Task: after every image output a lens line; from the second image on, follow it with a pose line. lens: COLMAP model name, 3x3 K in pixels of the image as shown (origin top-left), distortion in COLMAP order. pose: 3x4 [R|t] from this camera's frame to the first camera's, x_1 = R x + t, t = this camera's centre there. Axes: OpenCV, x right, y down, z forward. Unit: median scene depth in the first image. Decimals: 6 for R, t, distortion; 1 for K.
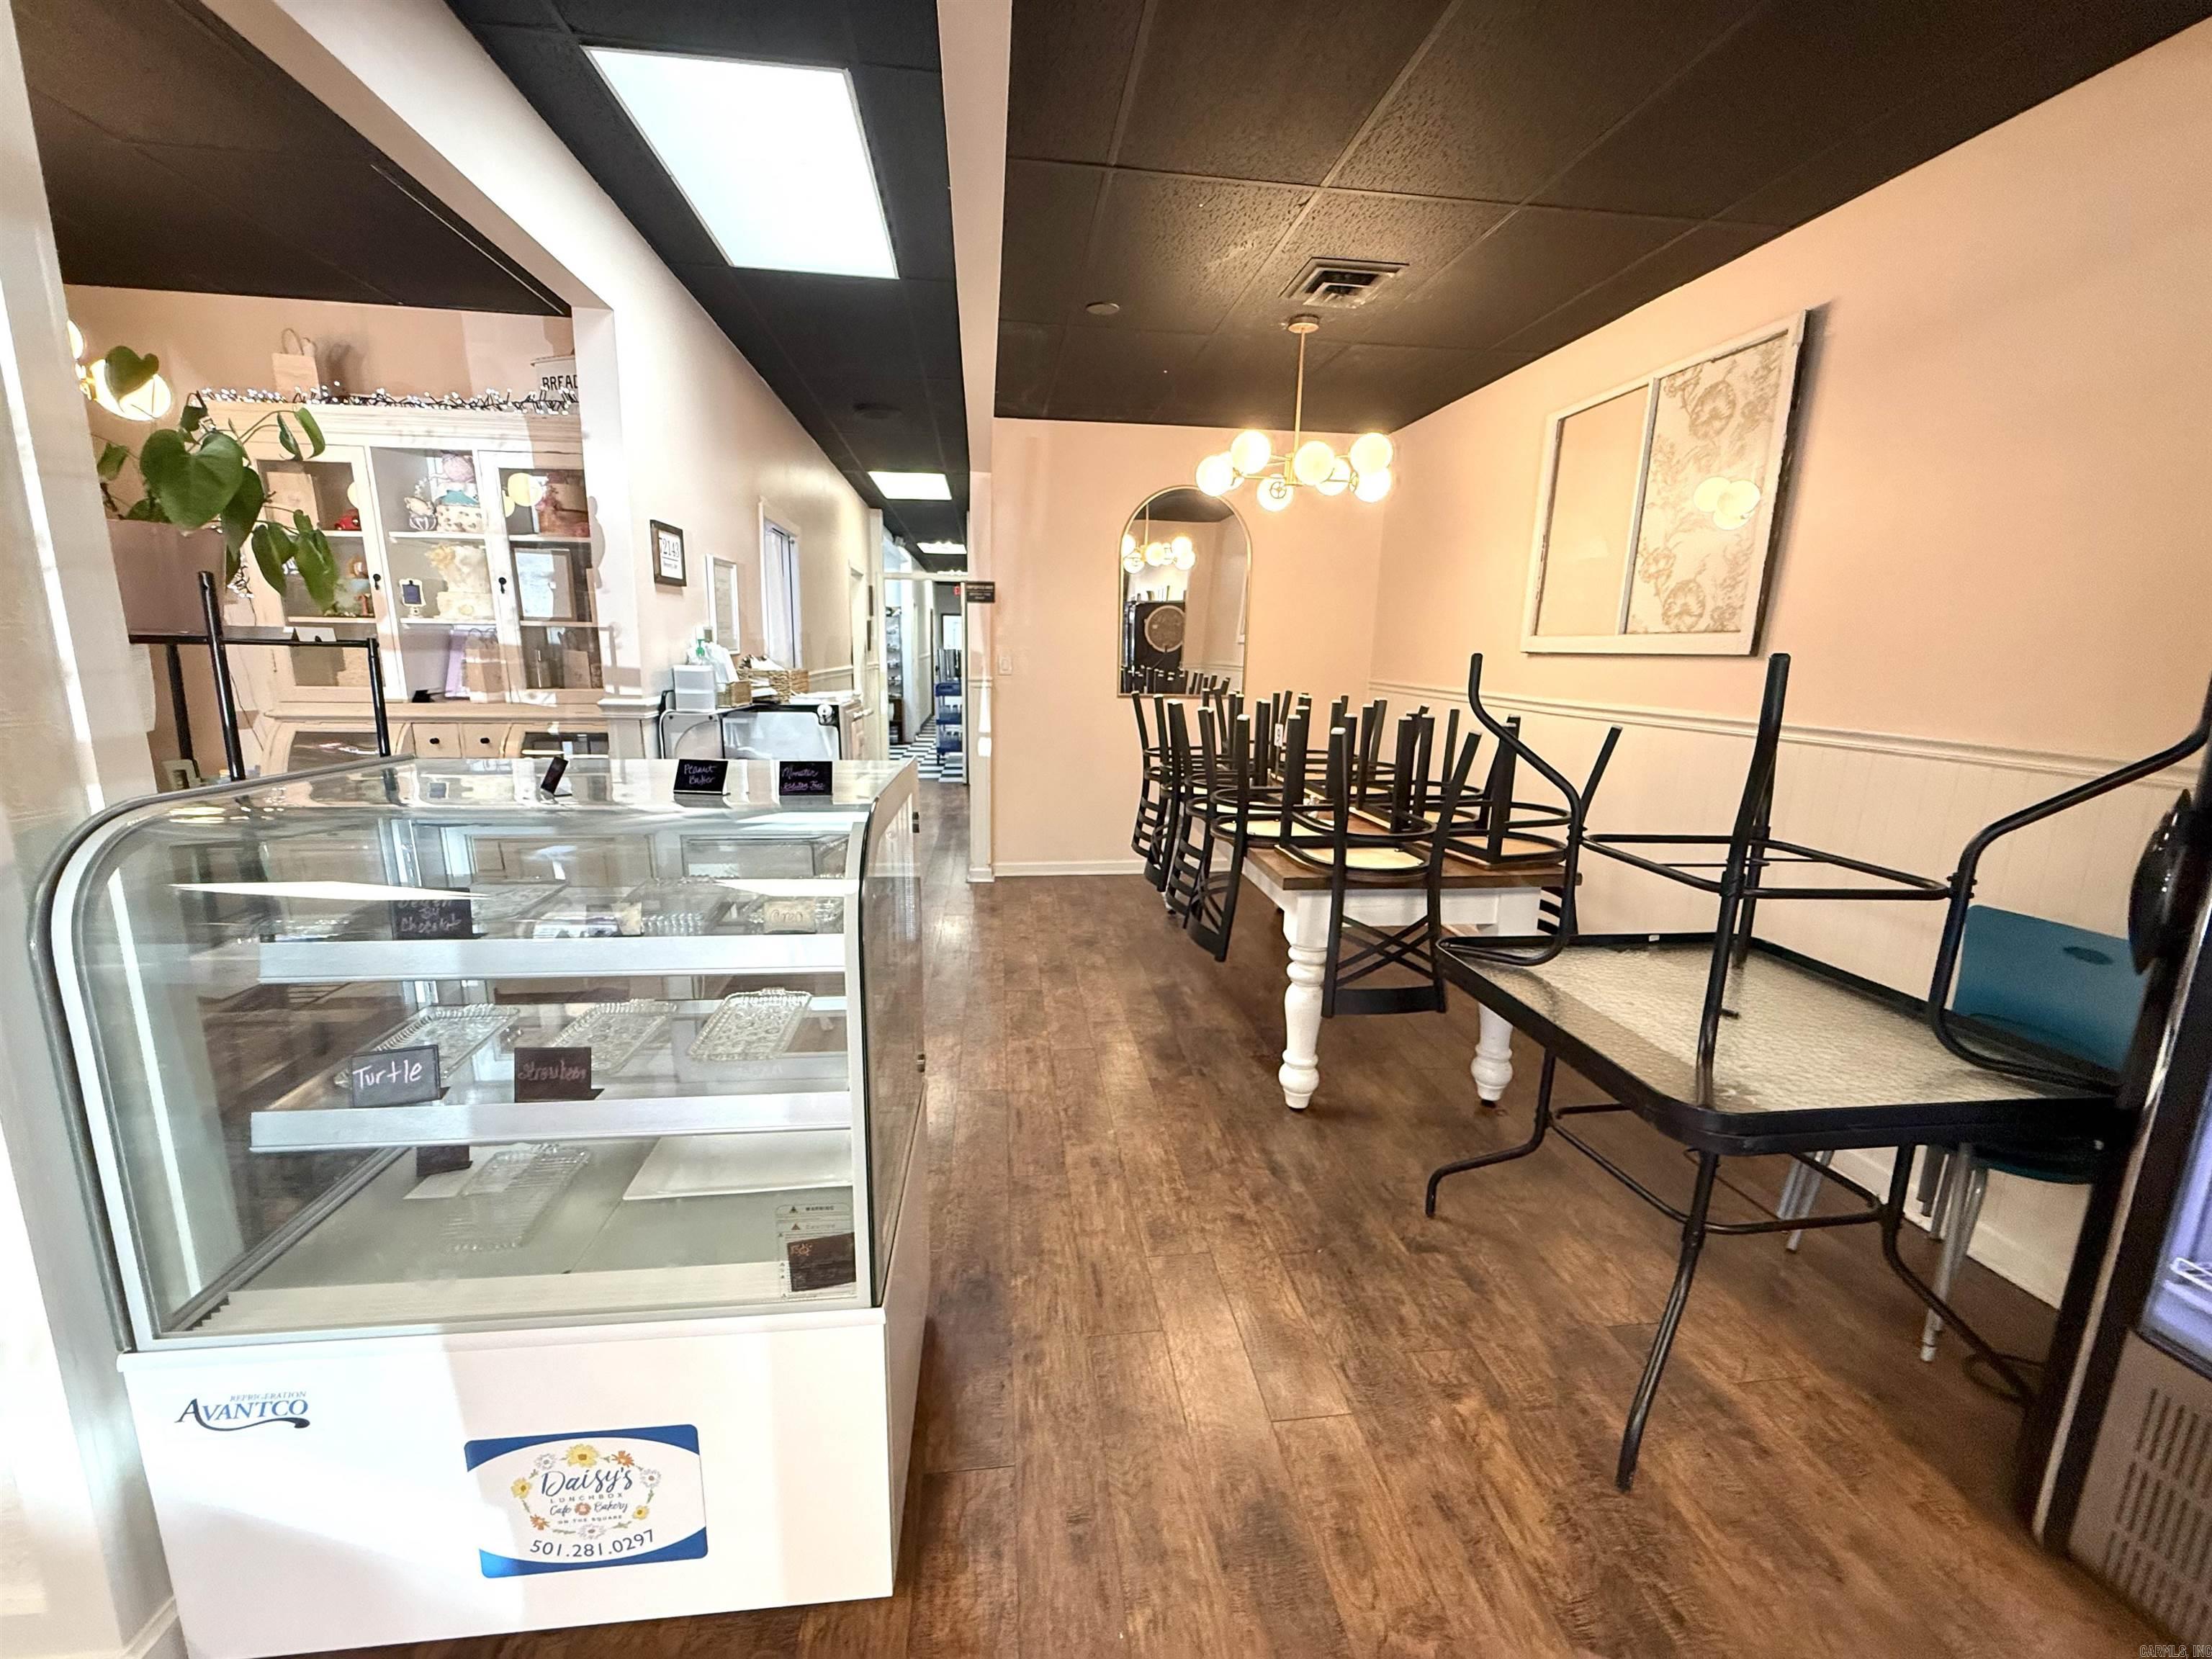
lens RADIAL K [[879.8, 0, 1101.6], [0, 879.8, 825.5], [0, 0, 1]] dist [-0.002124, -0.000011]
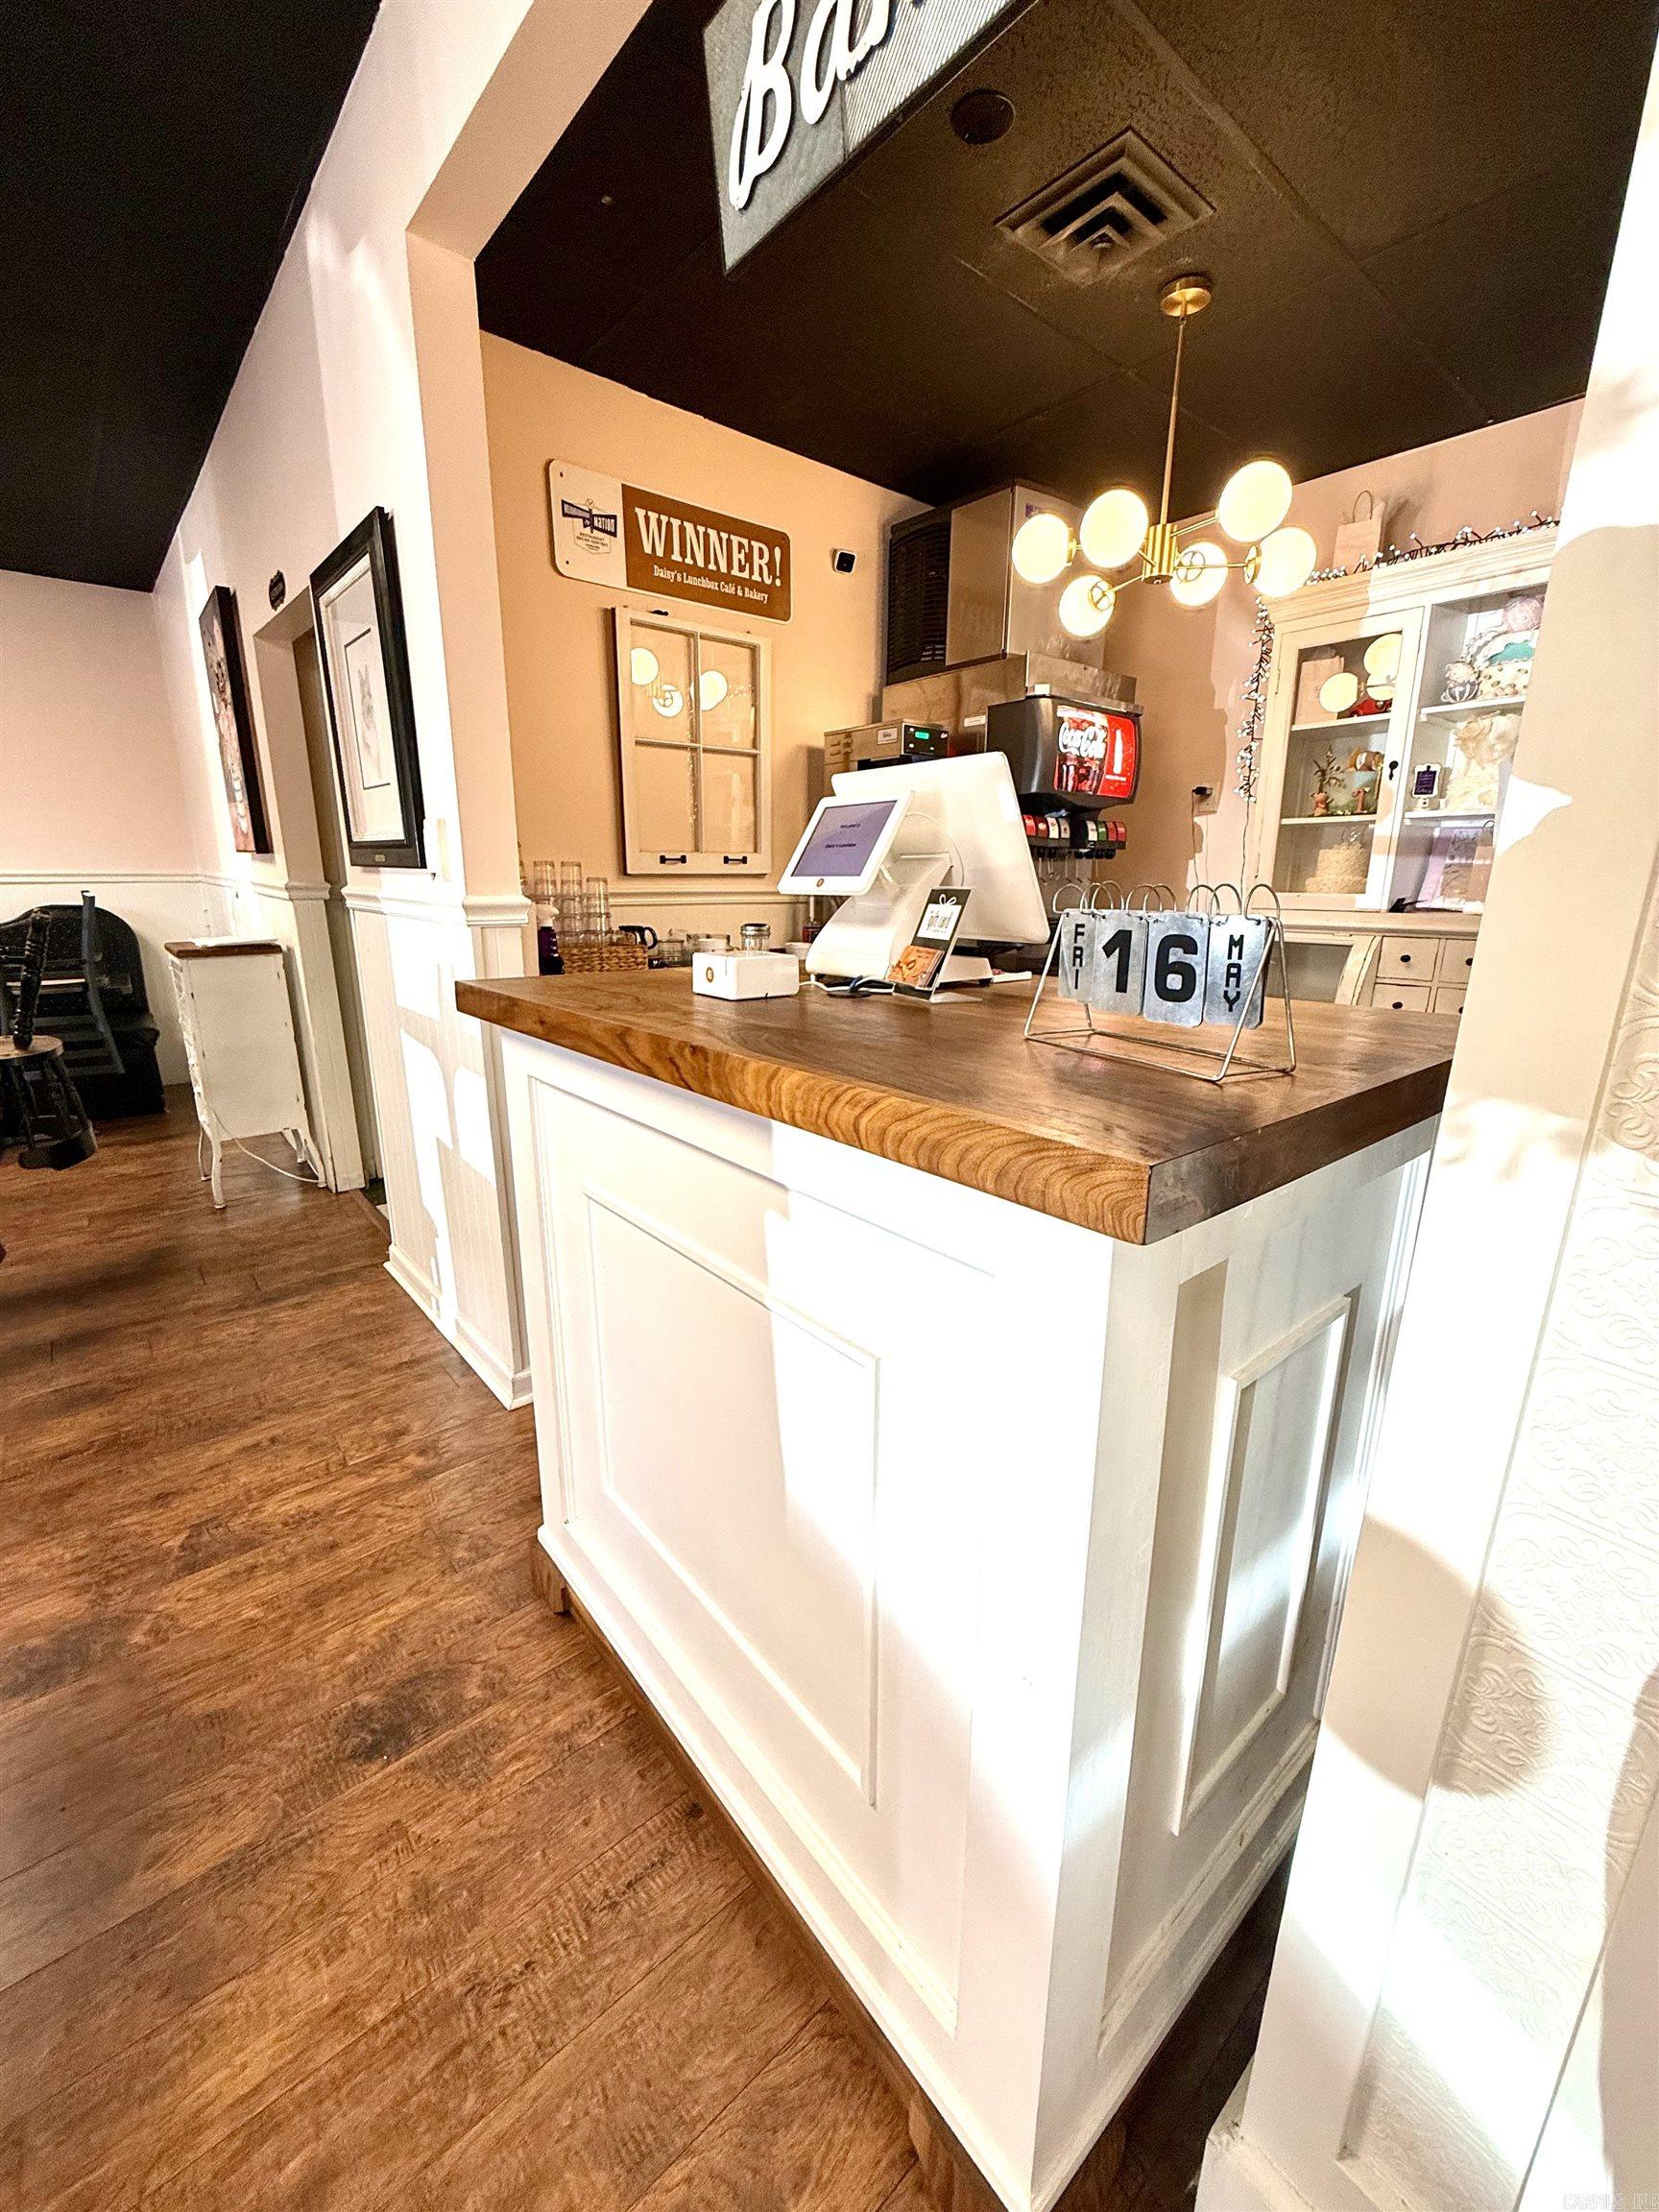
lens RADIAL K [[879.8, 0, 825.8], [0, 879.8, 1104.3], [0, 0, 1]] dist [-0.002124, -0.000011]
pose [[0.546700, 0.197859, -0.813616, -0.367406], [-0.160570, 0.978420, 0.130043, 0.022293], [0.821789, 0.059548, 0.566672, 0.070139]]
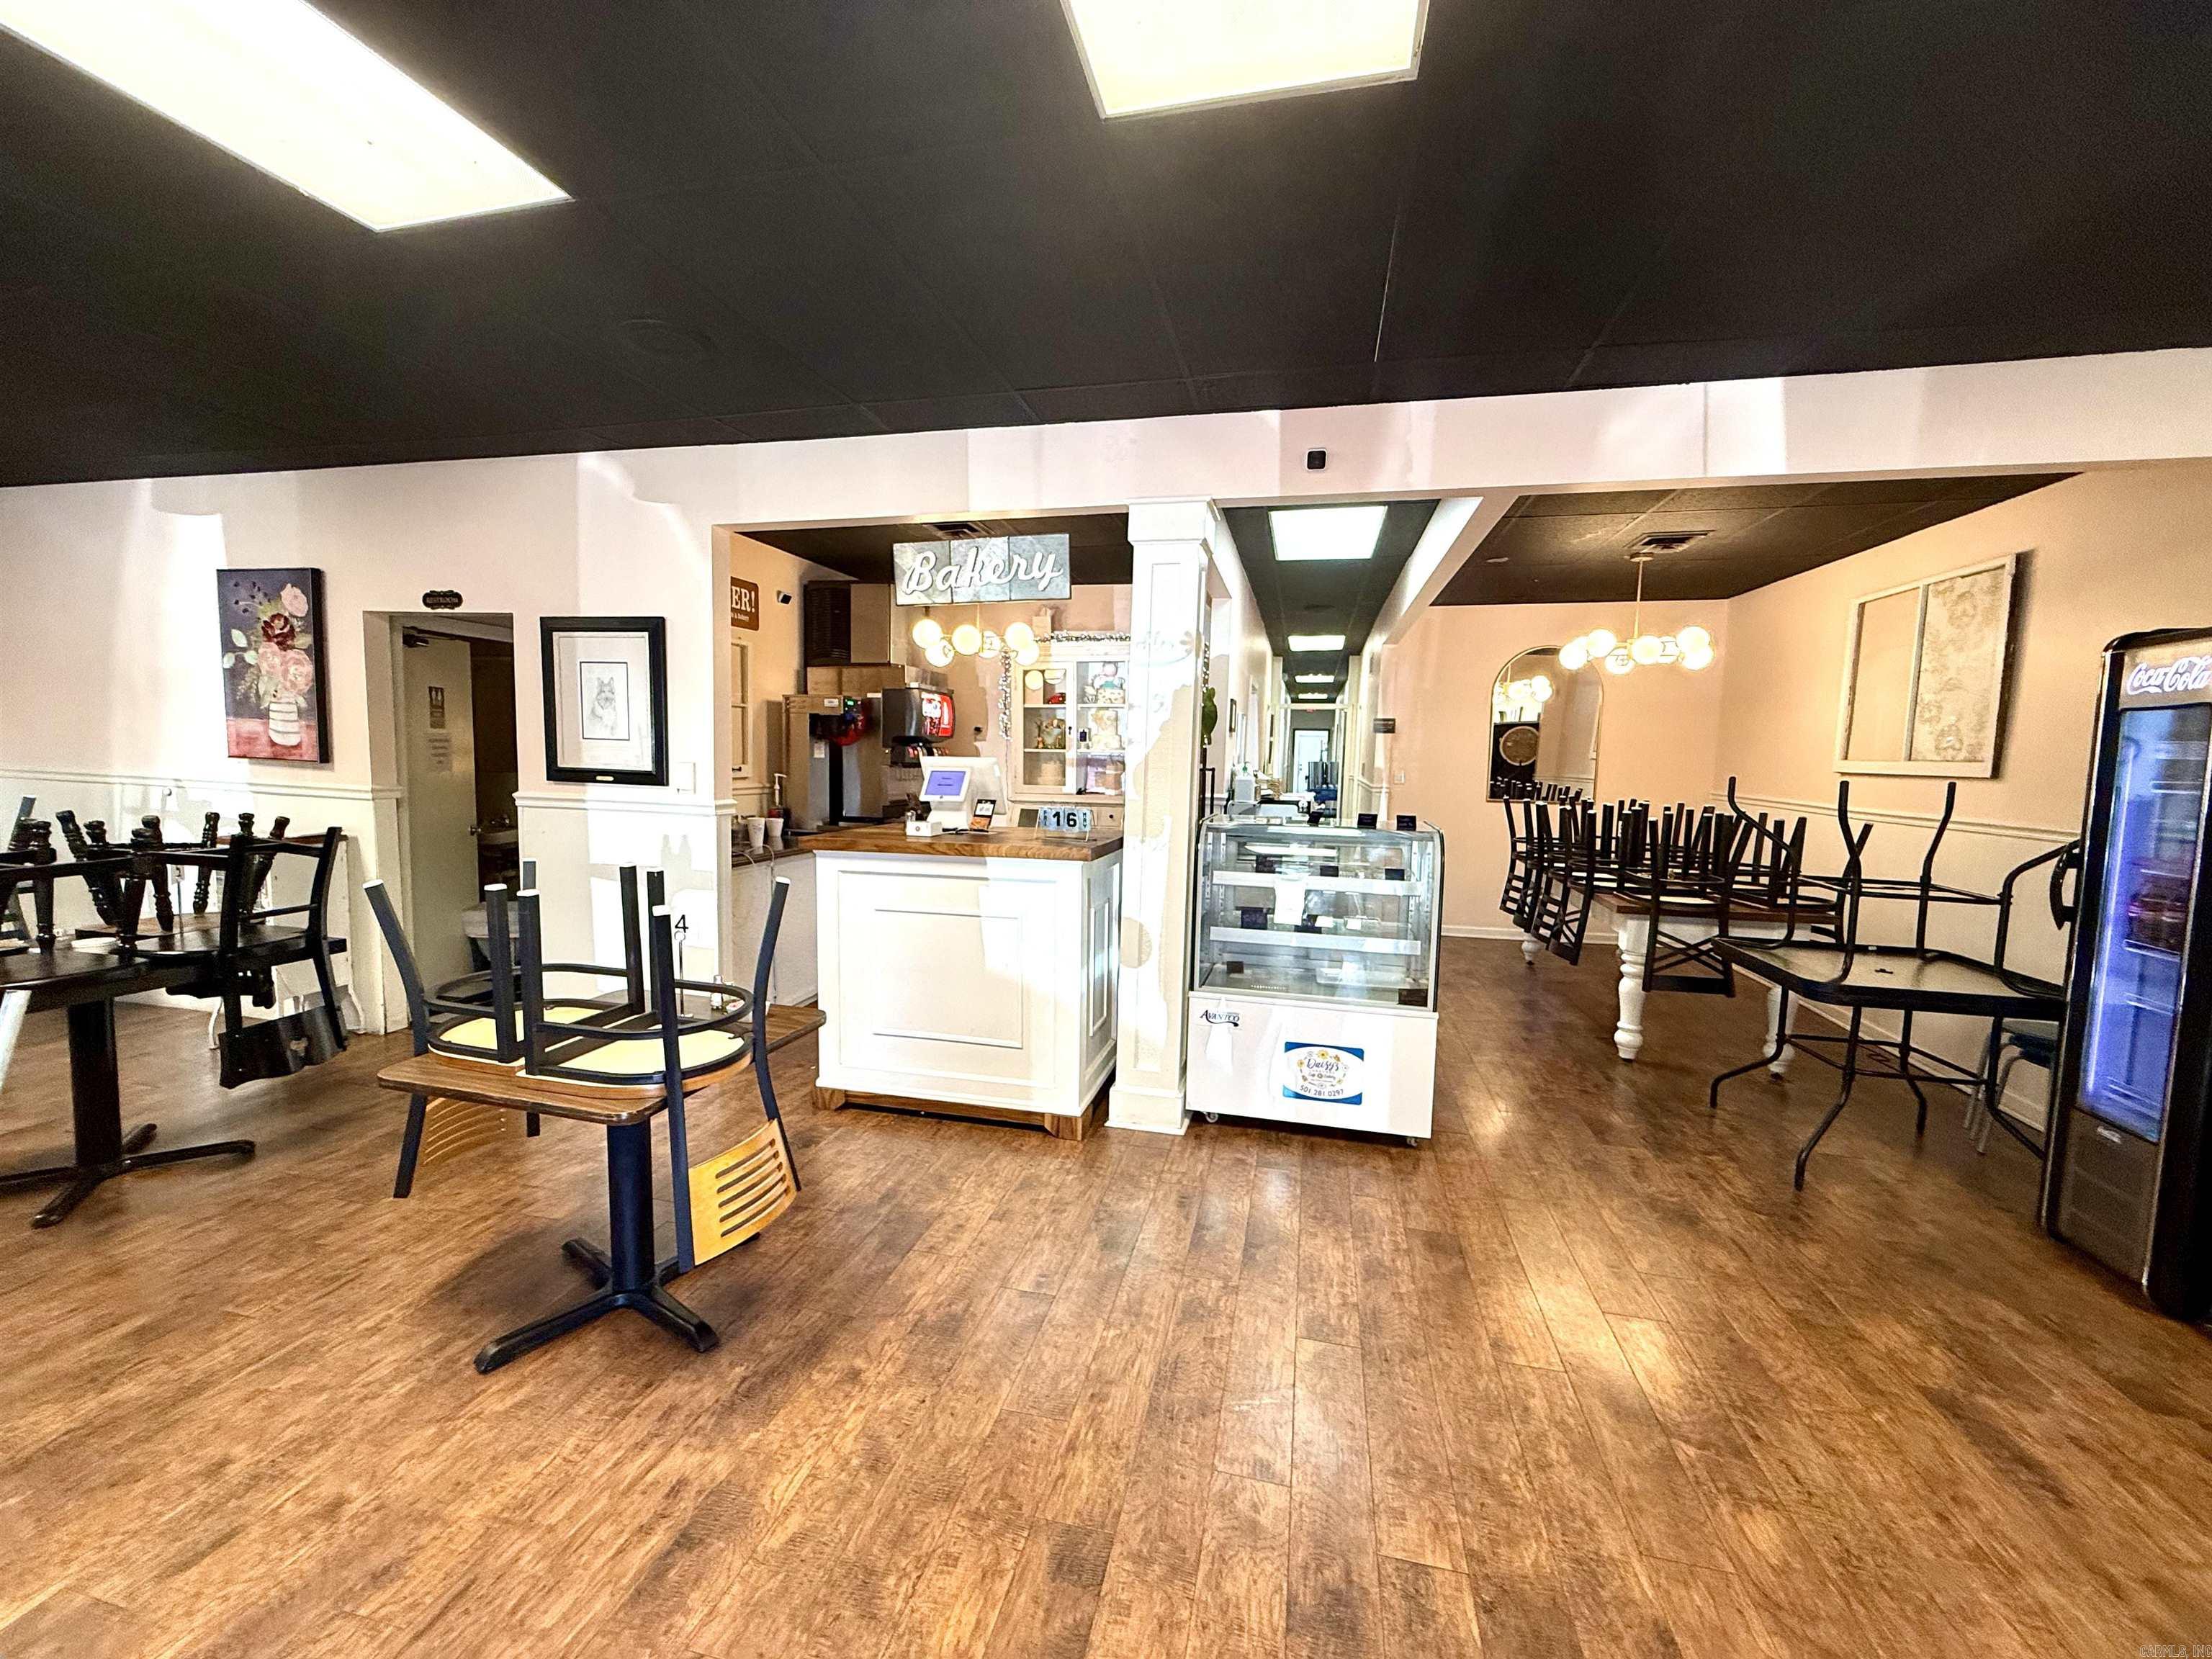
lens RADIAL K [[879.8, 0, 1099.5], [0, 879.8, 828.4], [0, 0, 1]] dist [-0.002124, -0.000011]
pose [[0.936691, 0.031231, -0.348762, -0.107632], [-0.071632, 0.992041, -0.103551, 0.122019], [0.342752, 0.121978, 0.931473, -0.715690]]
